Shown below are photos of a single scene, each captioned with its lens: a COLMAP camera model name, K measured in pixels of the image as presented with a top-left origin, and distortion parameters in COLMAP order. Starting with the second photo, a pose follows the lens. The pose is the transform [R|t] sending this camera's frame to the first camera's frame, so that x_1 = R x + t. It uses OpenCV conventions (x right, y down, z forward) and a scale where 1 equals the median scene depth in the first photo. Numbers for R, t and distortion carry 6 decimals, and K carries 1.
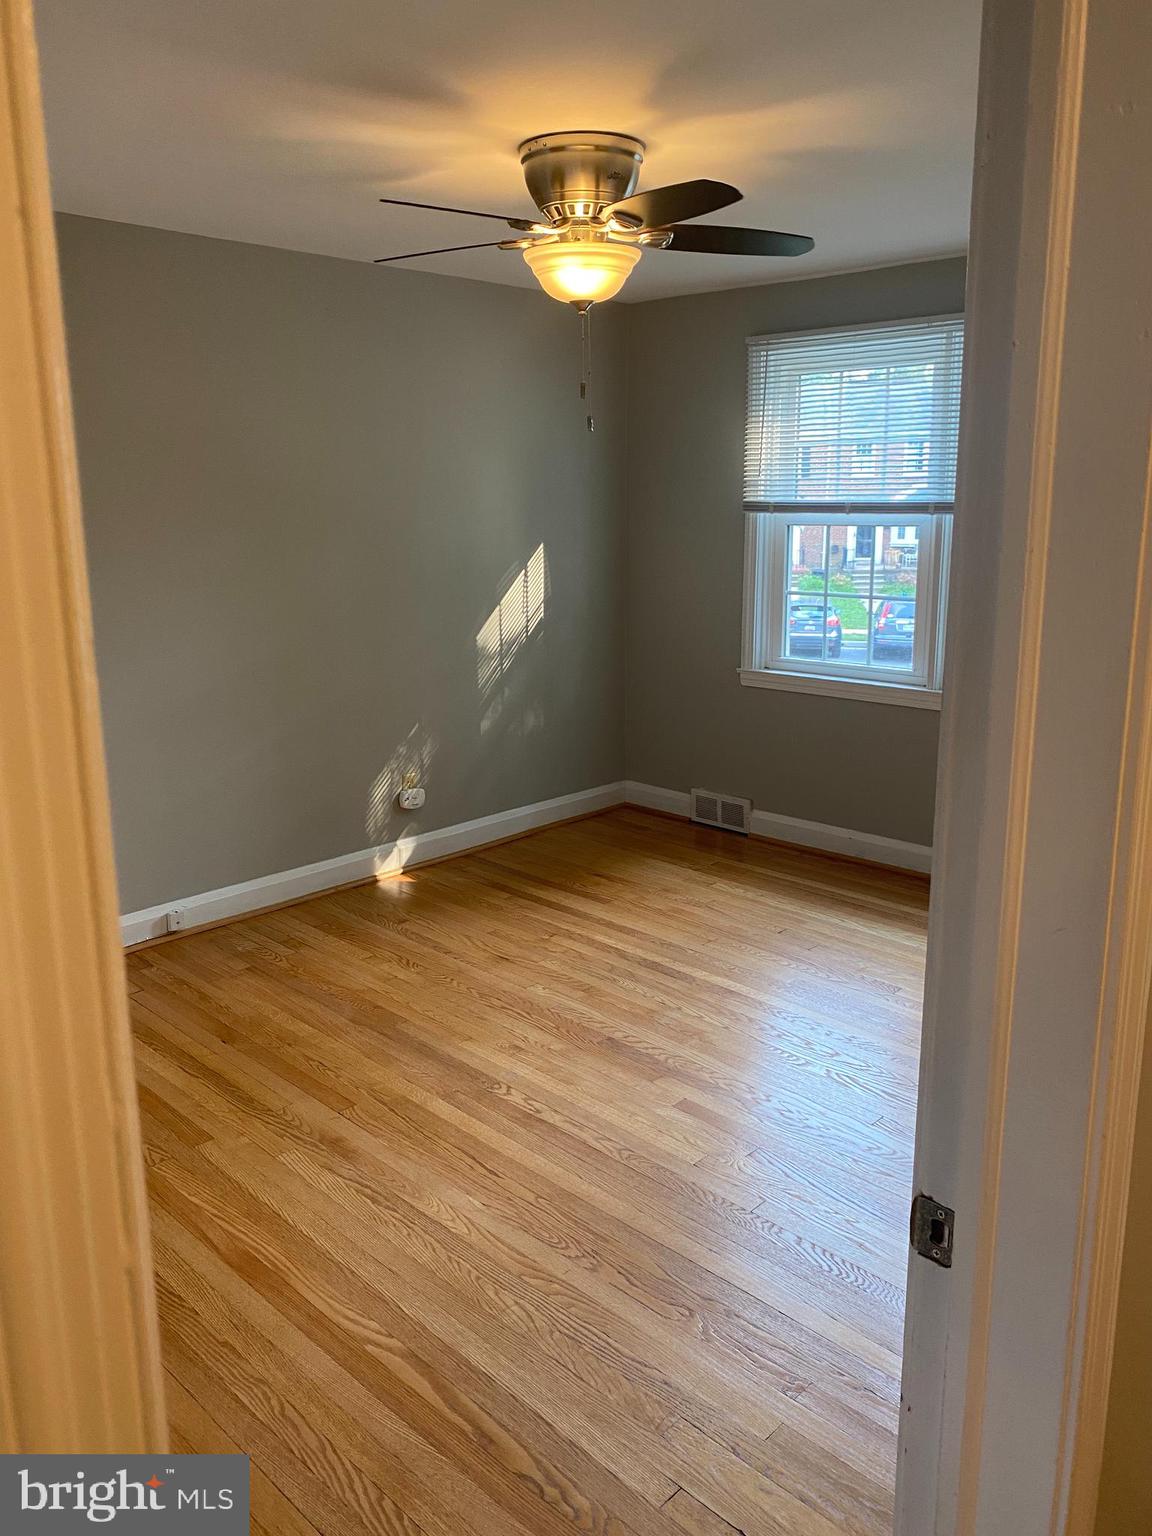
lens RADIAL K [[1151.3, 0, 574.6], [0, 1151.3, 734.8], [0, 0, 1]] dist [0.223359, -0.001656]
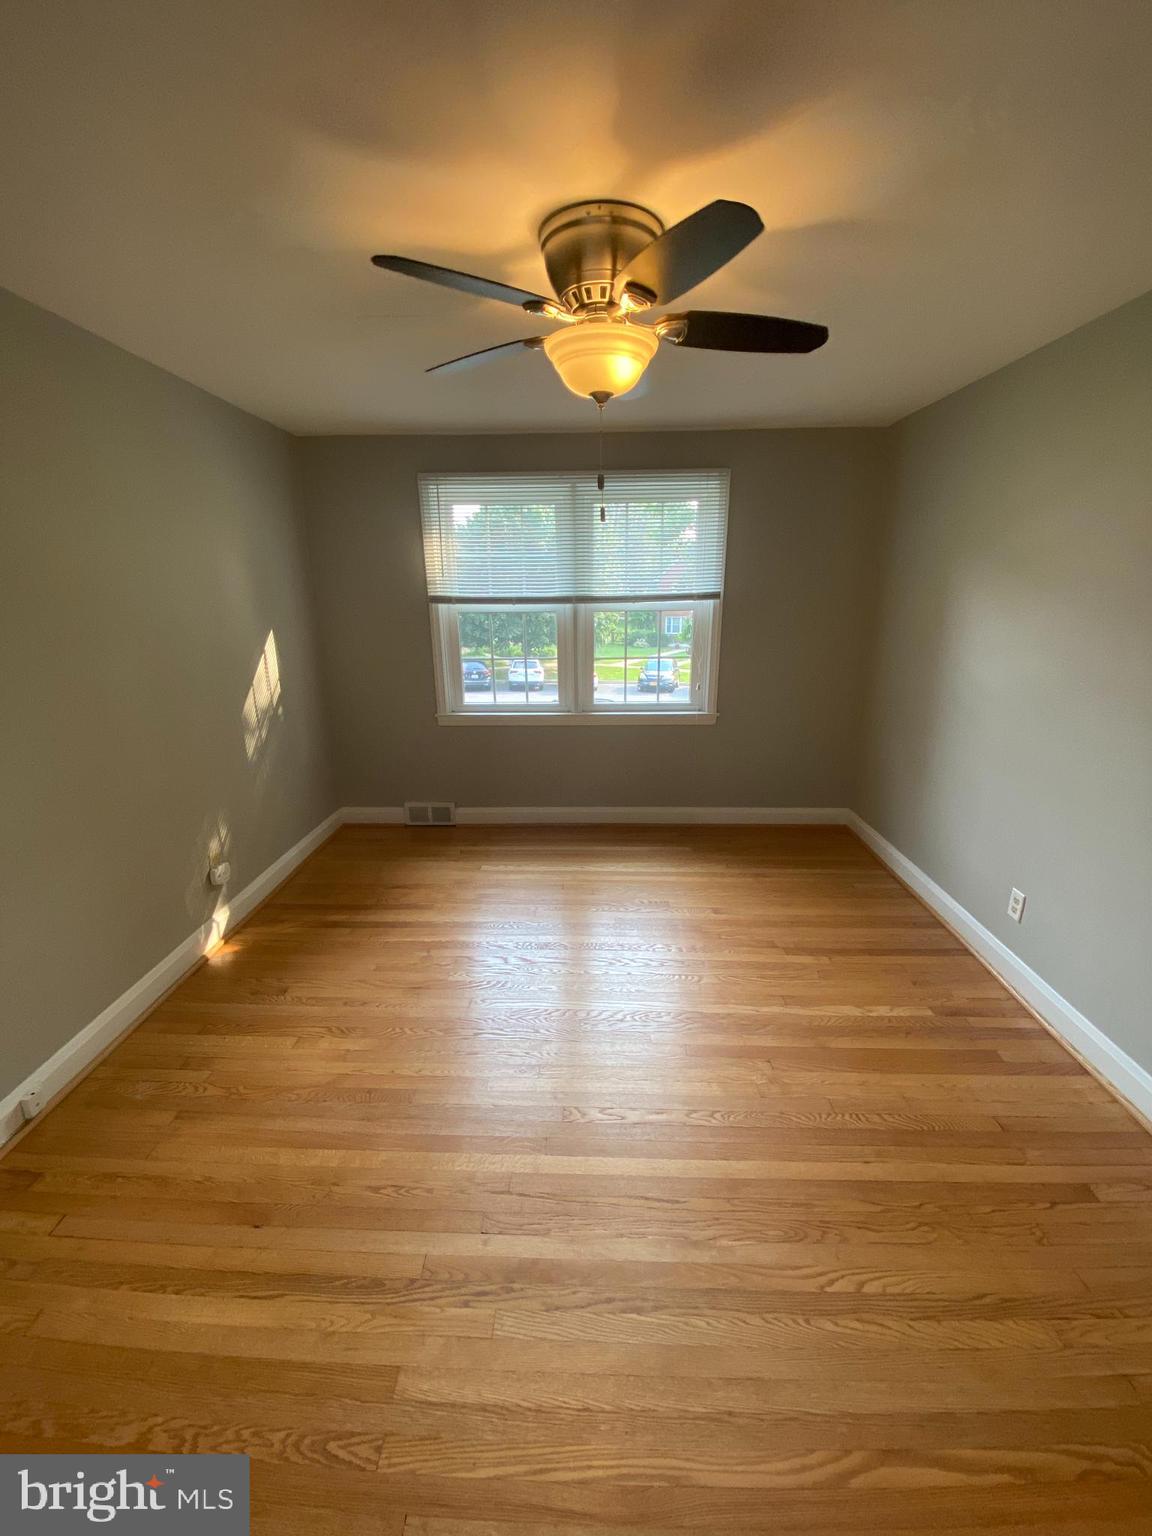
lens RADIAL K [[602.4, 0, 576.0], [0, 602.4, 768.0], [0, 0, 1]] dist [0.036160, -0.018186]
pose [[0.740254, -0.187291, 0.645714, -0.246706], [0.142966, 0.982301, 0.121021, -0.063819], [-0.656951, 0.002729, 0.753928, 0.362457]]
